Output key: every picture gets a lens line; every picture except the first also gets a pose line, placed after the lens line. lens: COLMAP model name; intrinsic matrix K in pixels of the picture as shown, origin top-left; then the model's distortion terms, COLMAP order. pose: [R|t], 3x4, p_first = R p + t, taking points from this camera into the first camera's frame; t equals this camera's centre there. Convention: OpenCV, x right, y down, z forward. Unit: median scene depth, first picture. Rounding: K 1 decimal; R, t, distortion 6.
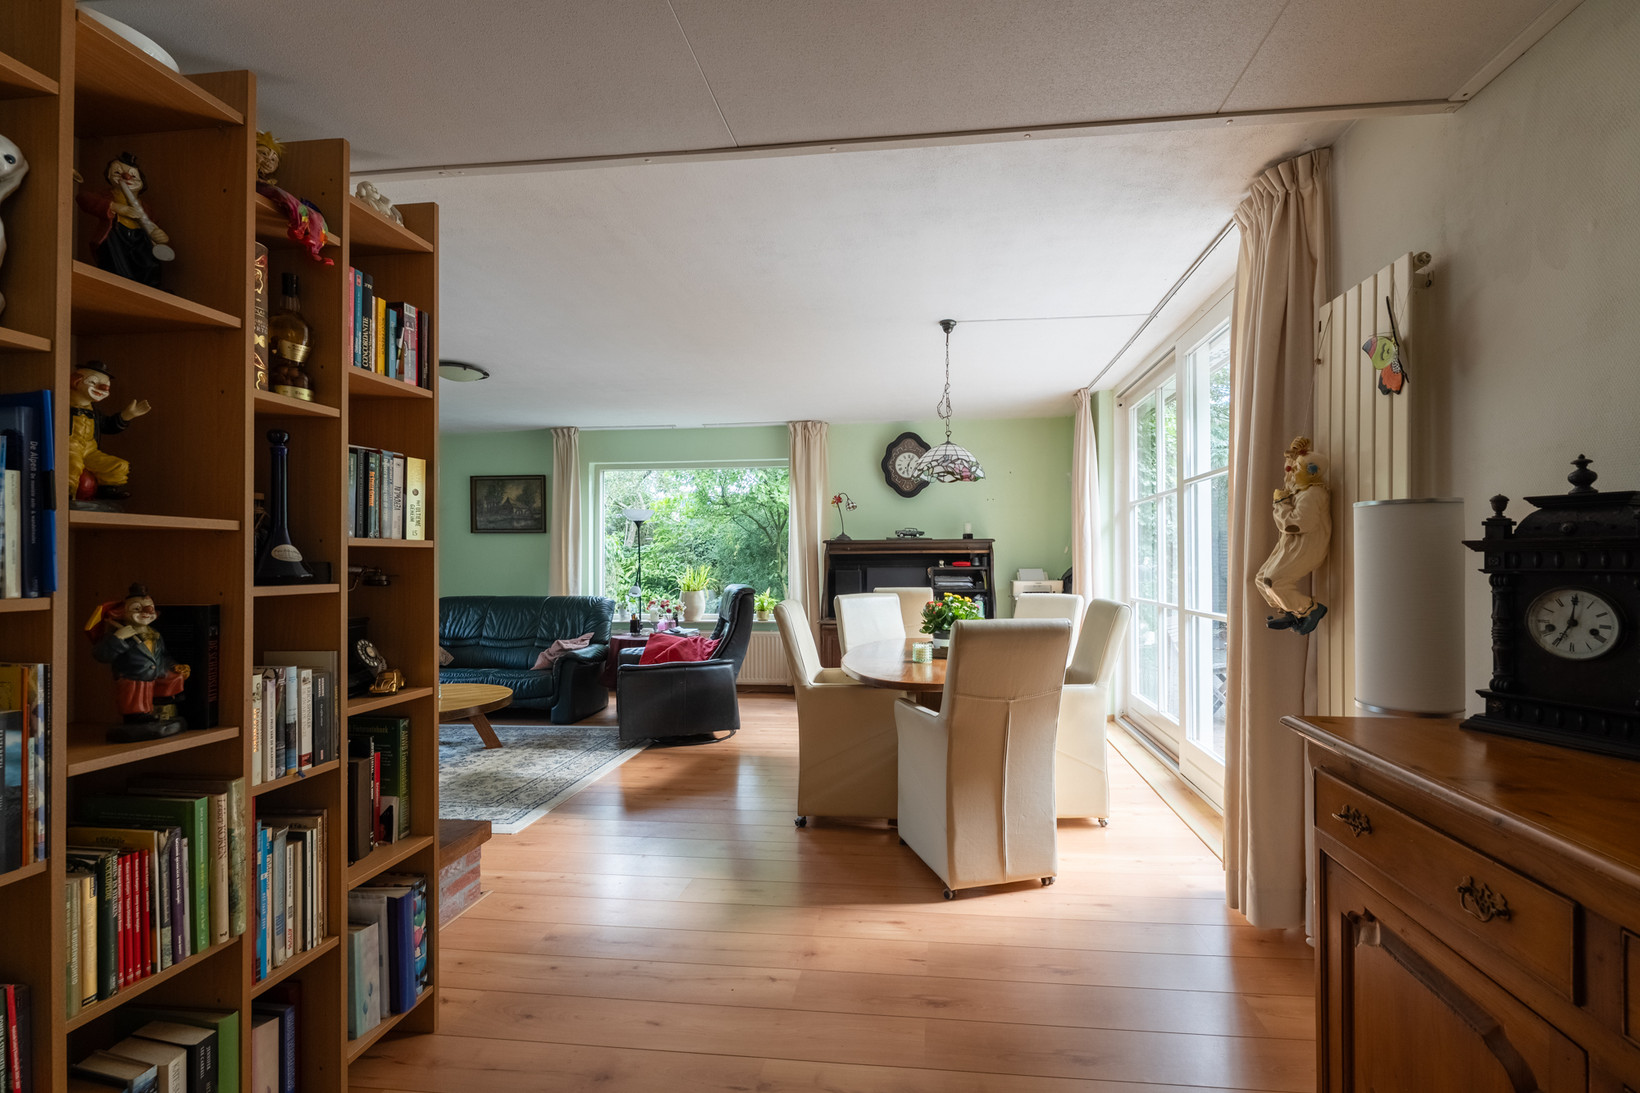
lens RADIAL K [[645.9, 0, 854.4], [0, 645.9, 552.1], [0, 0, 1]] dist [-0.001522, -0.000155]
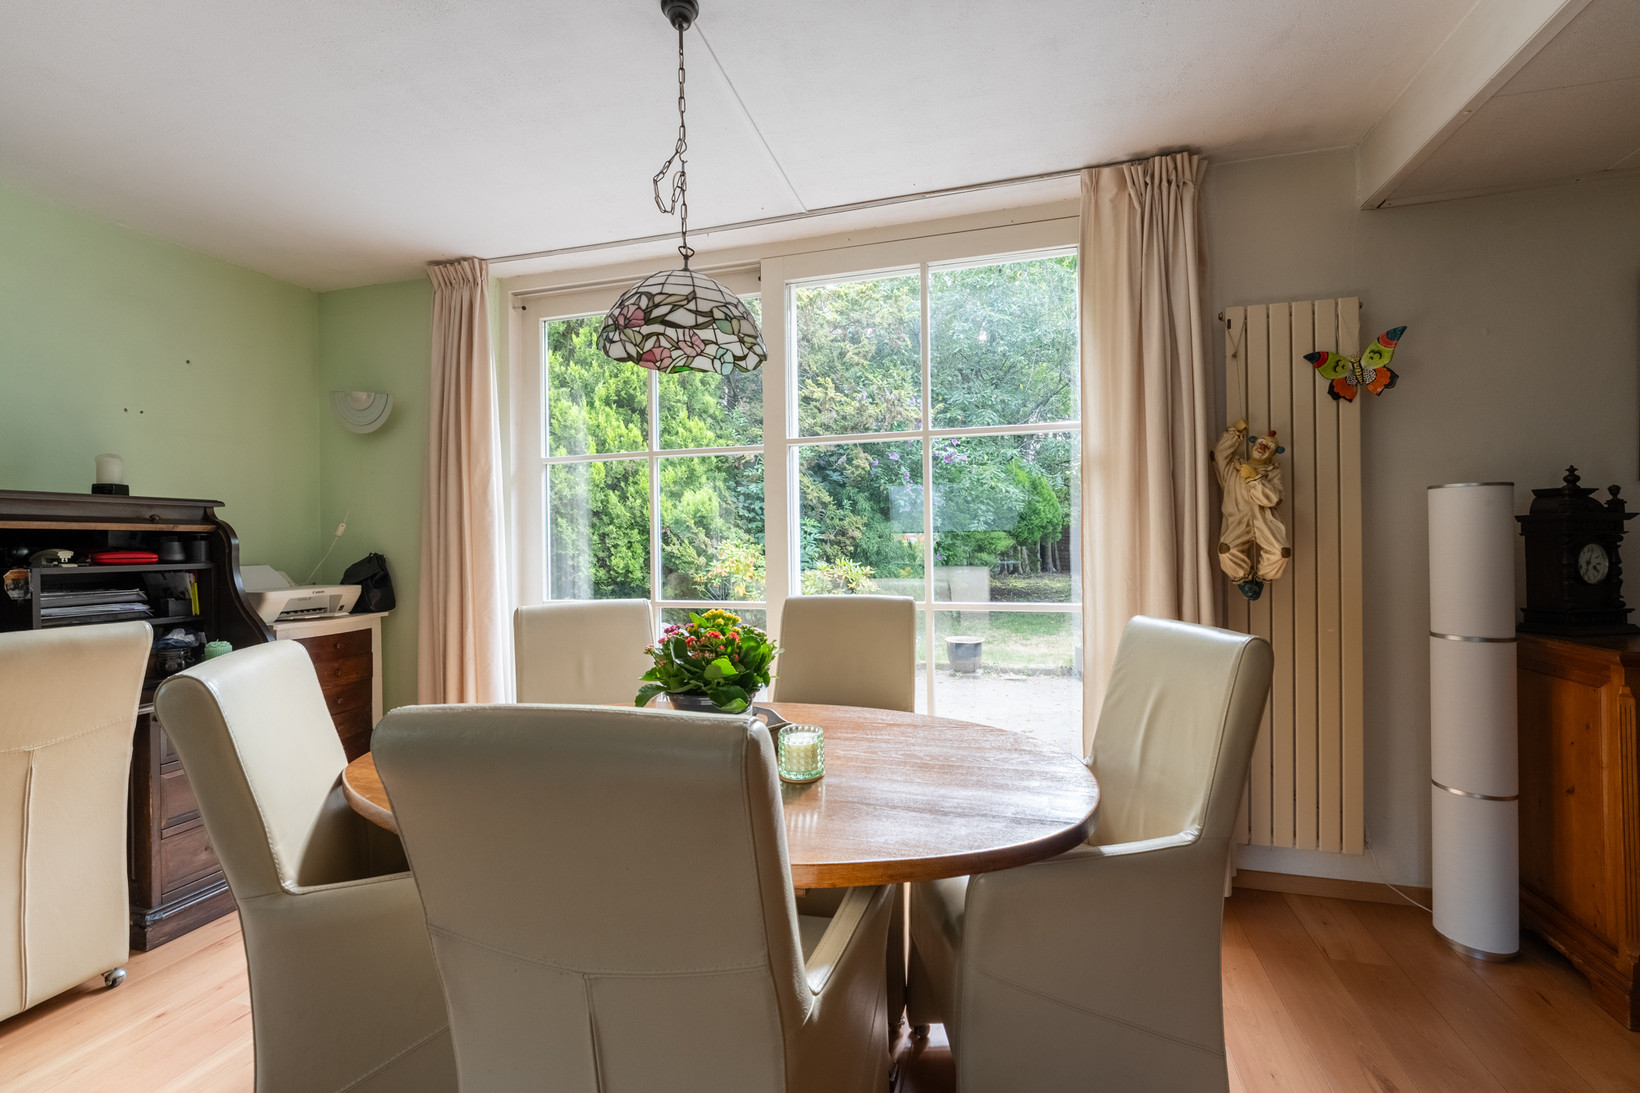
lens RADIAL K [[645.9, 0, 833.4], [0, 645.9, 543.8], [0, 0, 1]] dist [-0.001522, -0.000155]
pose [[0.145911, 0.007266, 0.989271, -0.783686], [0.000779, 0.999972, -0.007460, 0.063449], [-0.989297, 0.001859, 0.145902, 2.474579]]
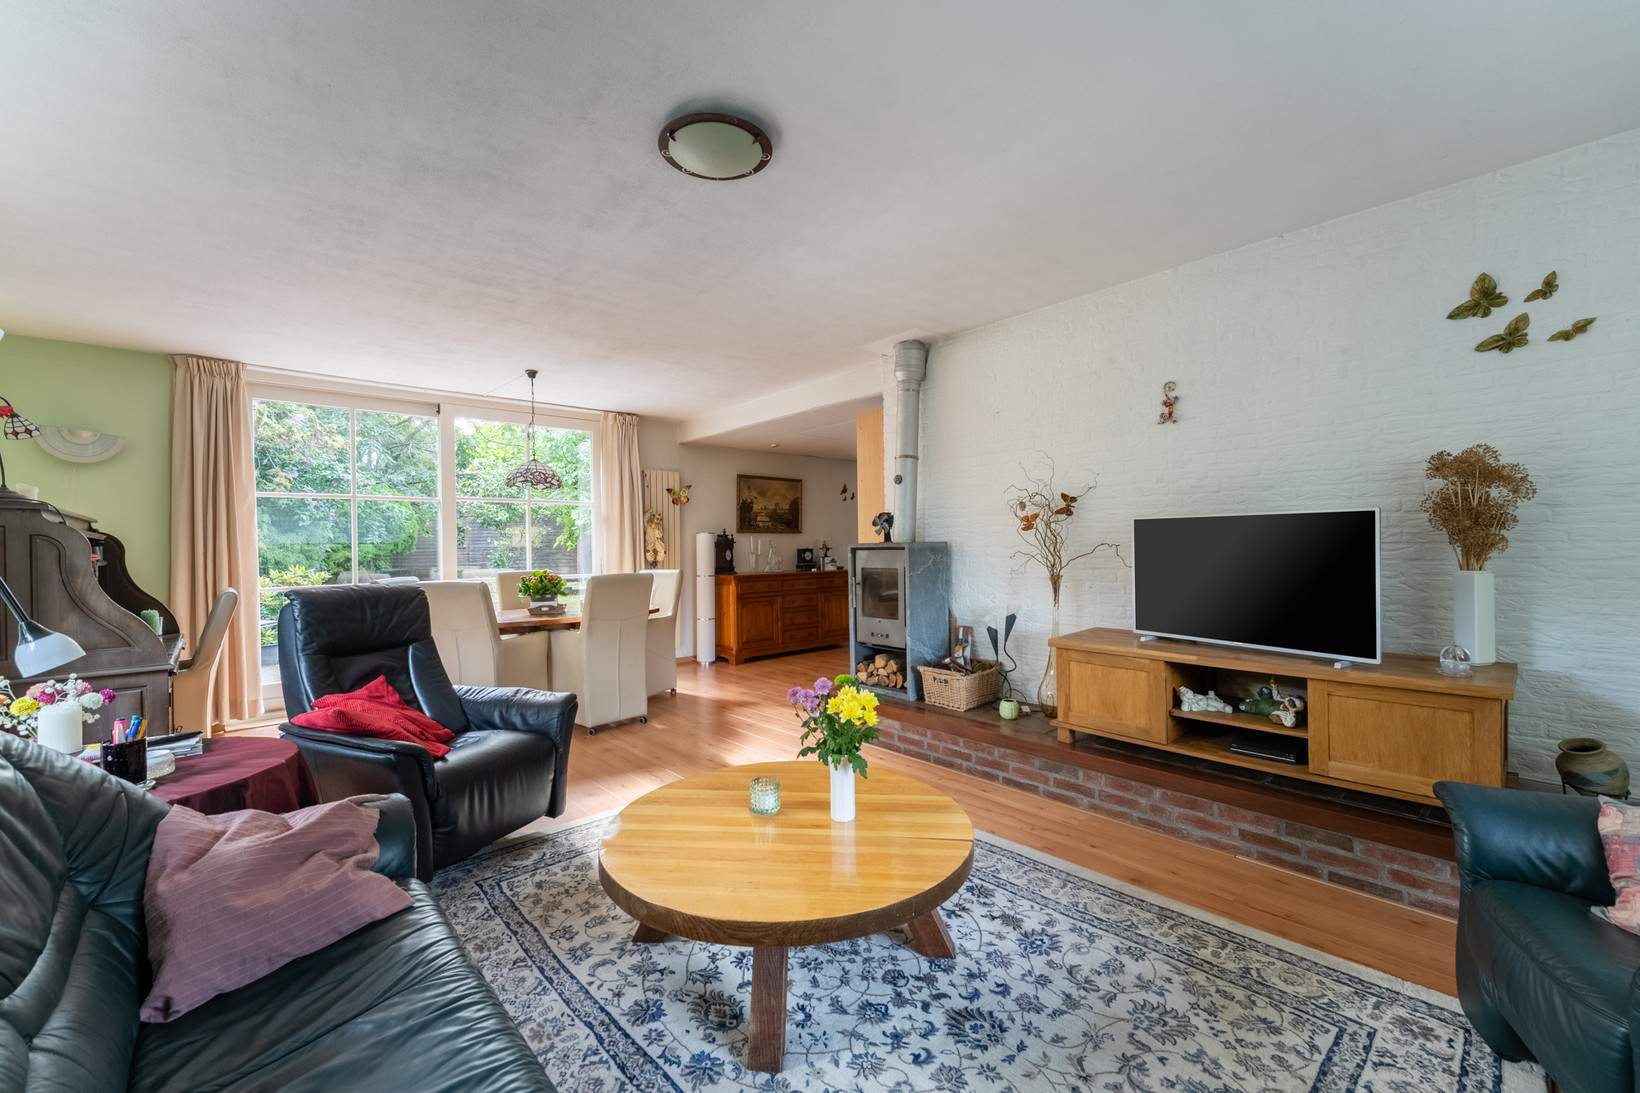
lens RADIAL K [[645.9, 0, 820.7], [0, 645.9, 546.0], [0, 0, 1]] dist [-0.001522, -0.000155]
pose [[-0.757933, 0.015628, 0.652145, -3.442416], [0.013037, 0.999876, -0.008809, 0.082803], [-0.652202, 0.001825, -0.758043, 4.787282]]
